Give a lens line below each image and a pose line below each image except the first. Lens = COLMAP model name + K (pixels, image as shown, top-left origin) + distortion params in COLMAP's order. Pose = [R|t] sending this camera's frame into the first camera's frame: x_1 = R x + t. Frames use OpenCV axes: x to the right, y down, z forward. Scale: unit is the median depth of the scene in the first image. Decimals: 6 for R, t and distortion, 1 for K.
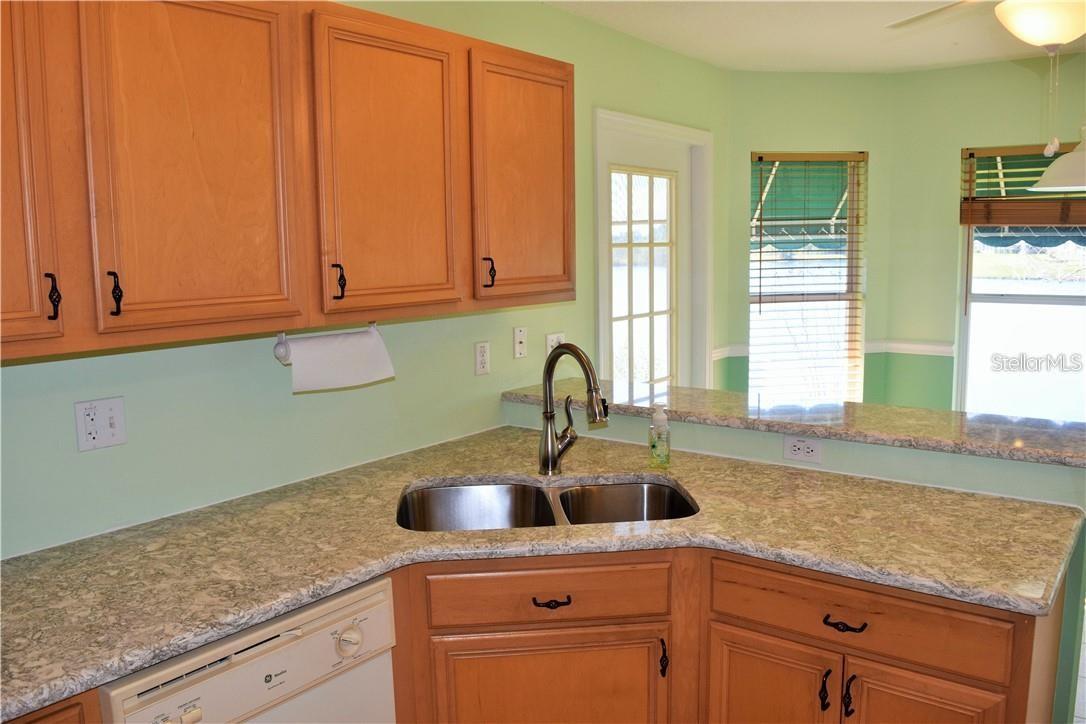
lens RADIAL K [[850.7, 0, 540.5], [0, 850.7, 362.2], [0, 0, 1]] dist [-0.096987, 0.020882]
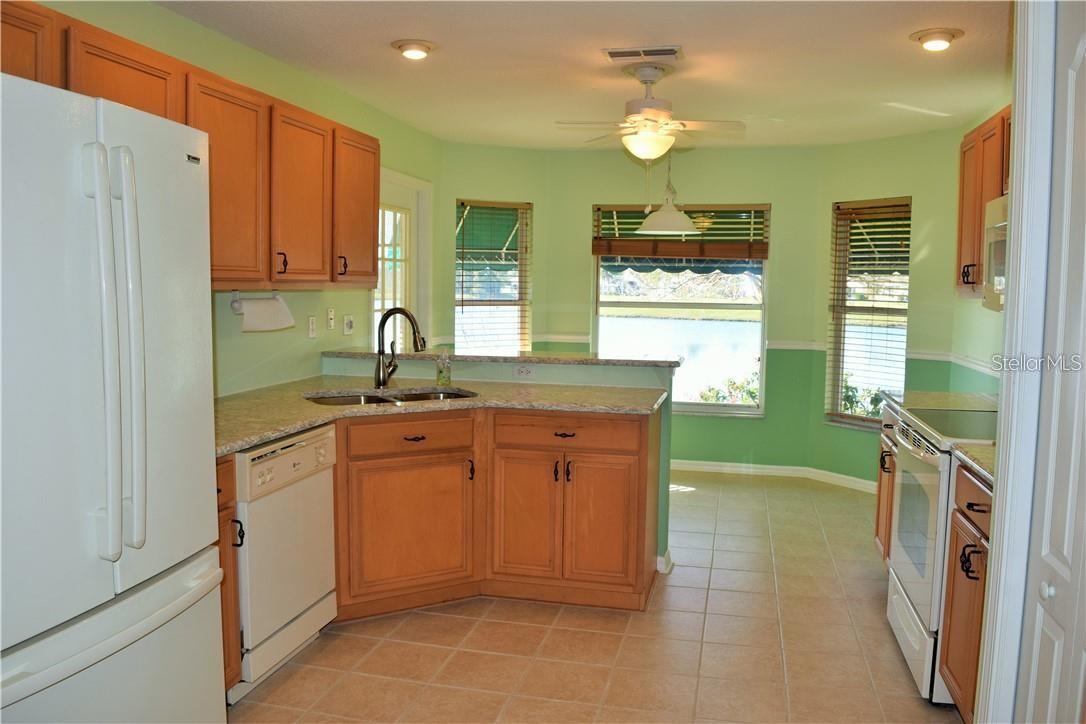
lens RADIAL K [[850.7, 0, 540.5], [0, 850.7, 362.2], [0, 0, 1]] dist [-0.096987, 0.020882]
pose [[0.908506, -0.006243, 0.417825, -0.232592], [0.024323, 0.998983, -0.037961, 0.088464], [-0.417163, 0.044650, 0.907734, -0.365144]]
